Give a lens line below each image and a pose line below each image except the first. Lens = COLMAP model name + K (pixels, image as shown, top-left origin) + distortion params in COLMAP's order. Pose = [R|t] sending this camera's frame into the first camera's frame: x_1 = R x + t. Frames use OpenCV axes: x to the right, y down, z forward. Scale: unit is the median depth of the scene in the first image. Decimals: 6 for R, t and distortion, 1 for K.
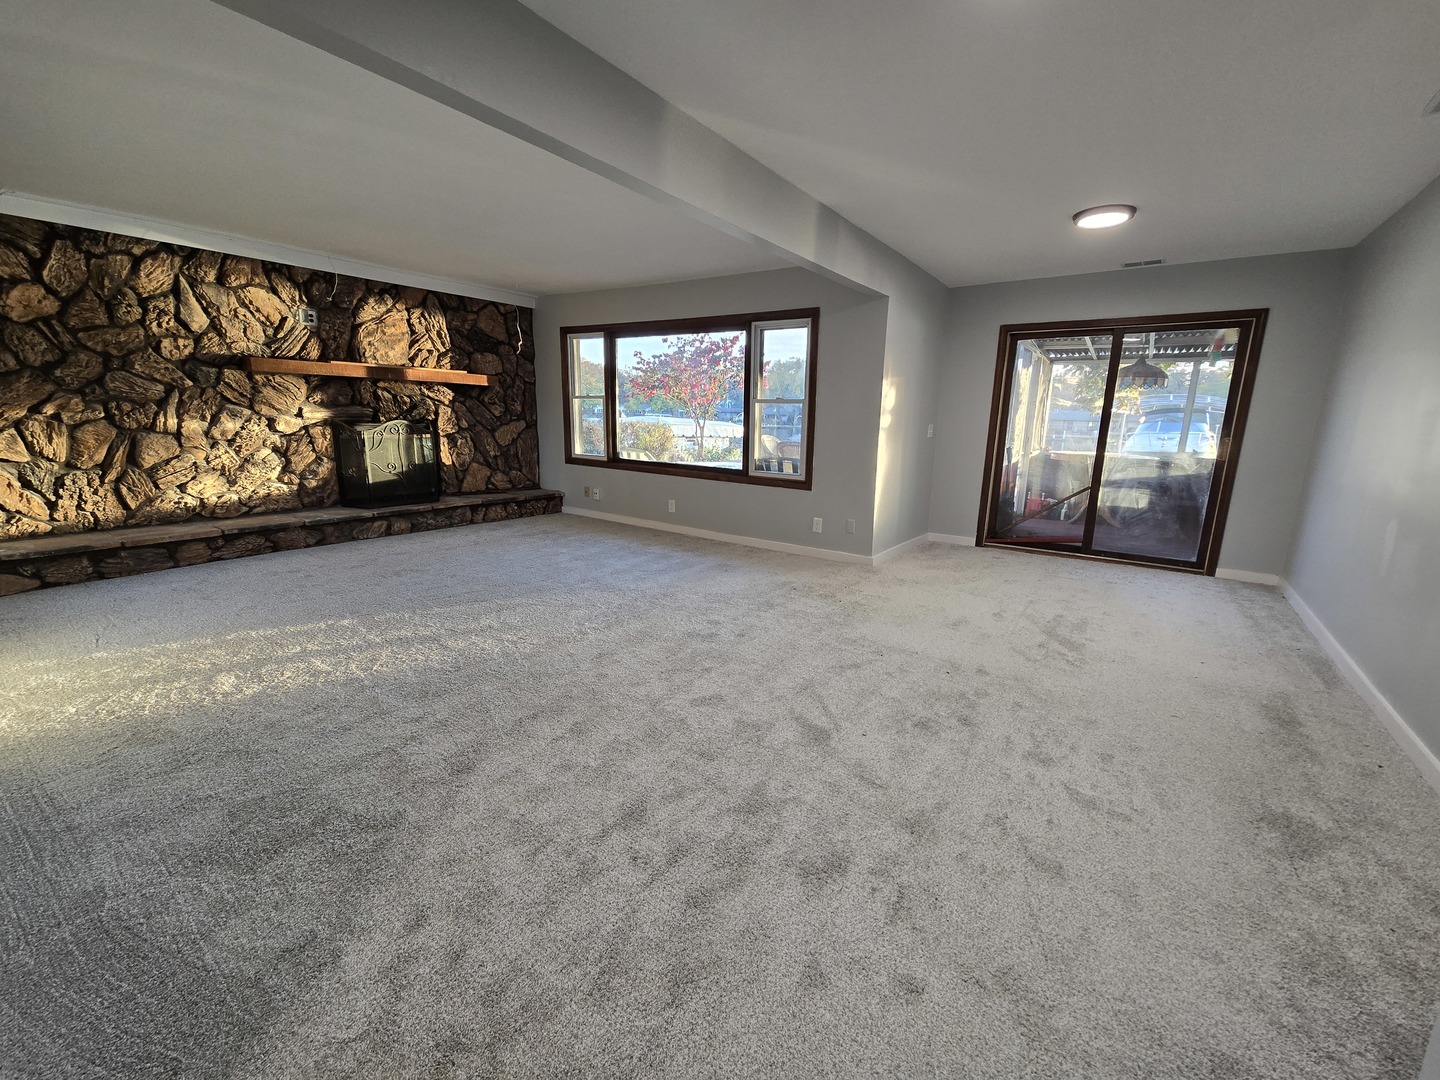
lens RADIAL K [[588.9, 0, 733.0], [0, 588.9, 539.2], [0, 0, 1]] dist [-0.003837, 0.003959]
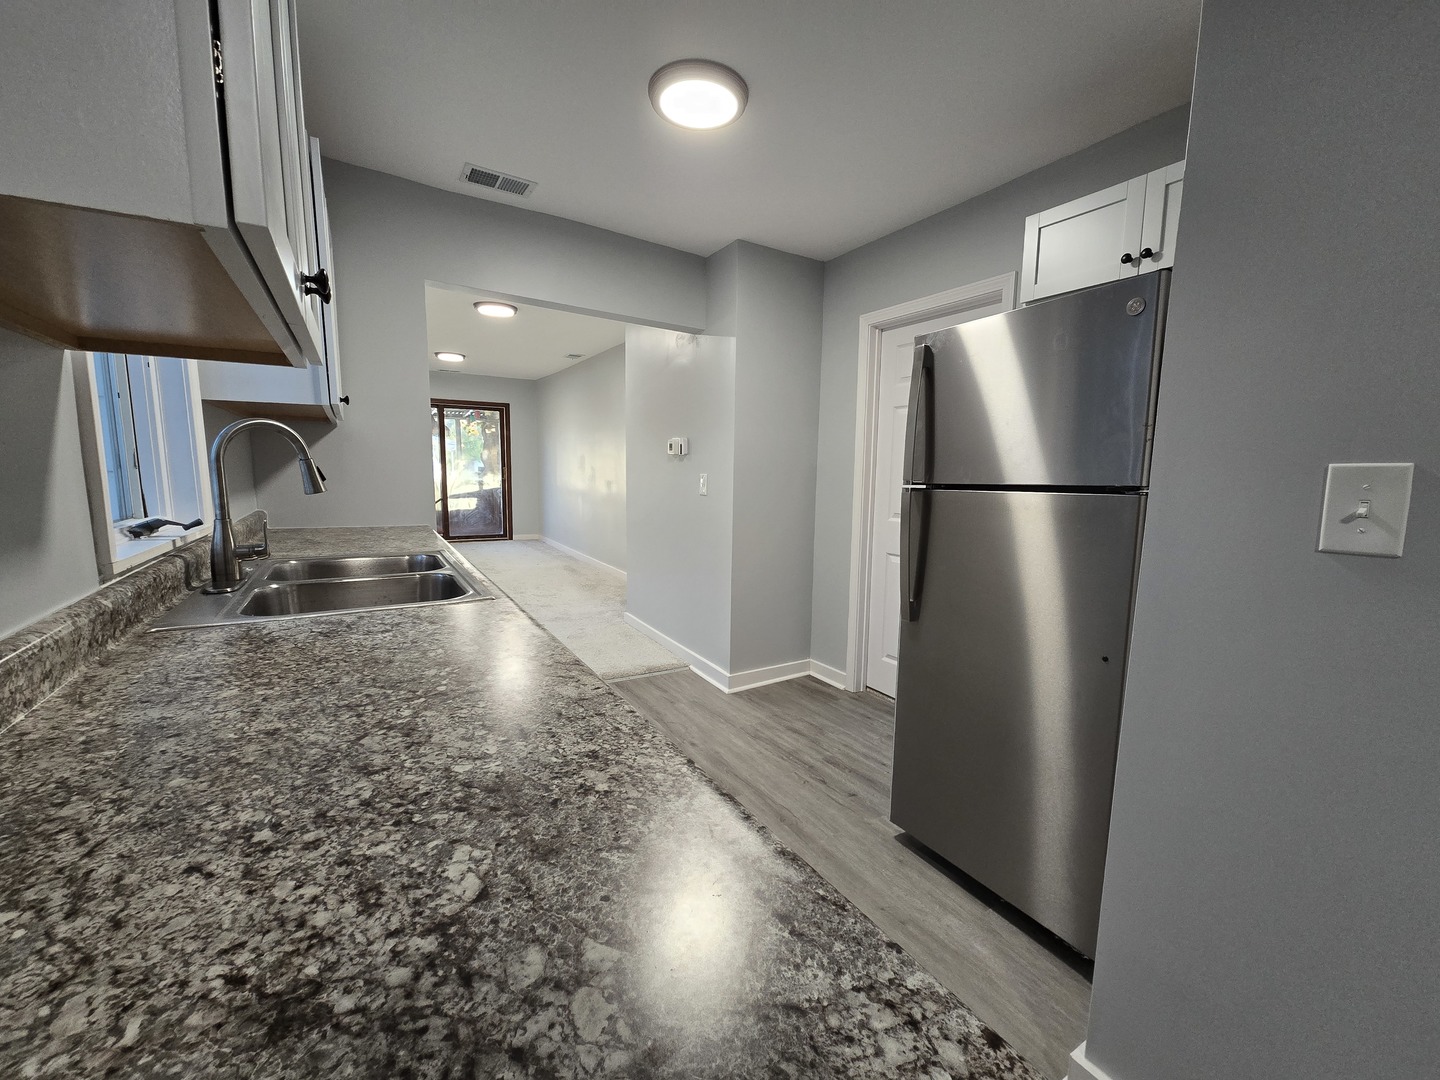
lens RADIAL K [[588.9, 0, 723.1], [0, 588.9, 545.6], [0, 0, 1]] dist [-0.003837, 0.003959]
pose [[0.399878, -0.140583, 0.905723, -0.601399], [0.178771, 0.981152, 0.073364, 0.059801], [-0.898965, 0.132580, 0.417473, -0.377459]]
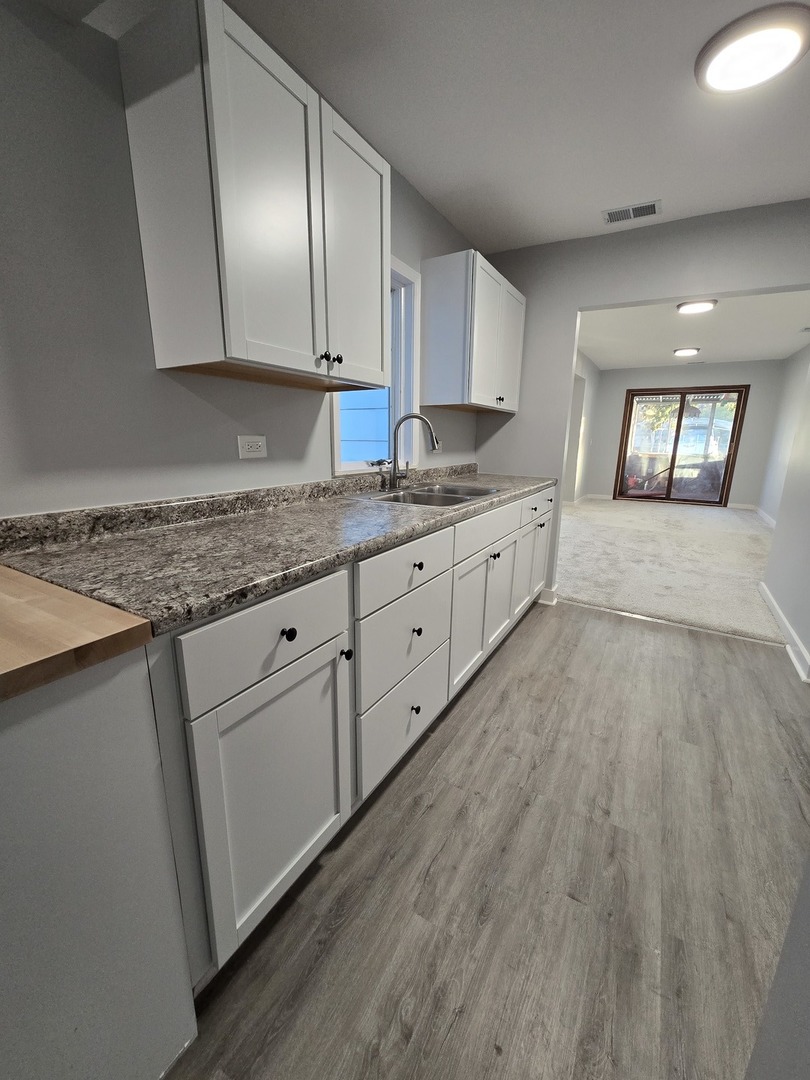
lens RADIAL K [[441.7, 0, 404.5], [0, 441.7, 545.3], [0, 0, 1]] dist [-0.003837, 0.003959]
pose [[0.996715, -0.032660, 0.074111, -0.474616], [0.029690, 0.998725, 0.040822, 0.096163], [-0.075349, -0.038488, 0.996414, -0.519037]]
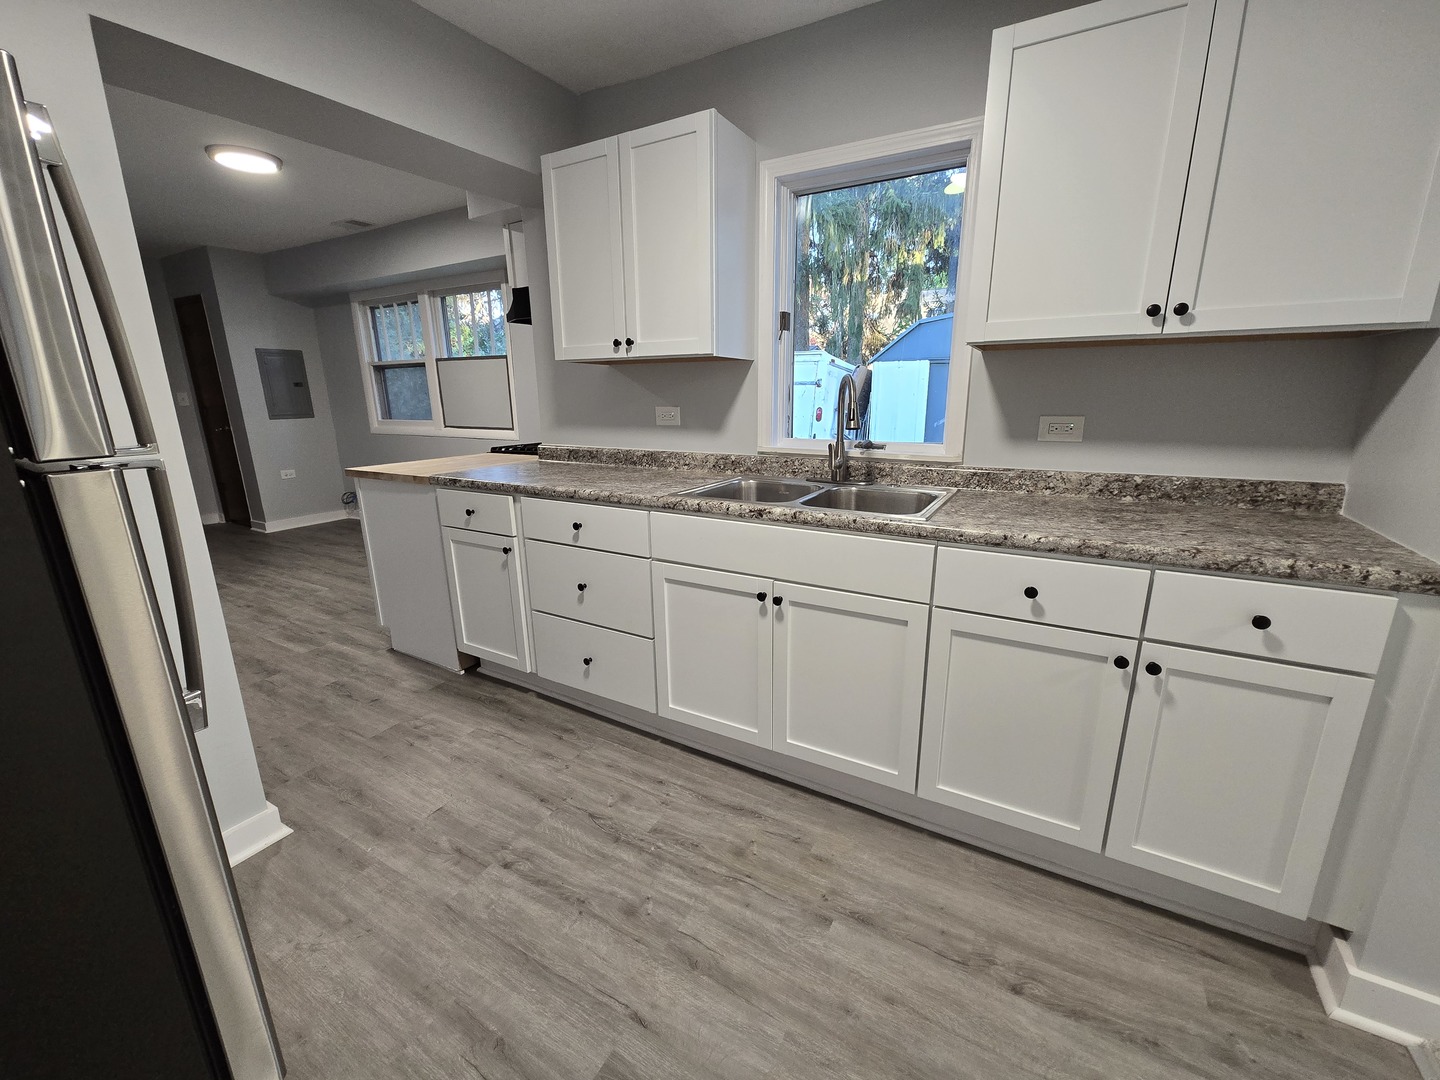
lens RADIAL K [[588.9, 0, 726.8], [0, 588.9, 544.3], [0, 0, 1]] dist [-0.003837, 0.003959]
pose [[0.091896, 0.221816, -0.970749, -0.020700], [-0.194113, 0.960162, 0.201021, 0.028274], [0.976665, 0.169962, 0.131293, -0.185124]]
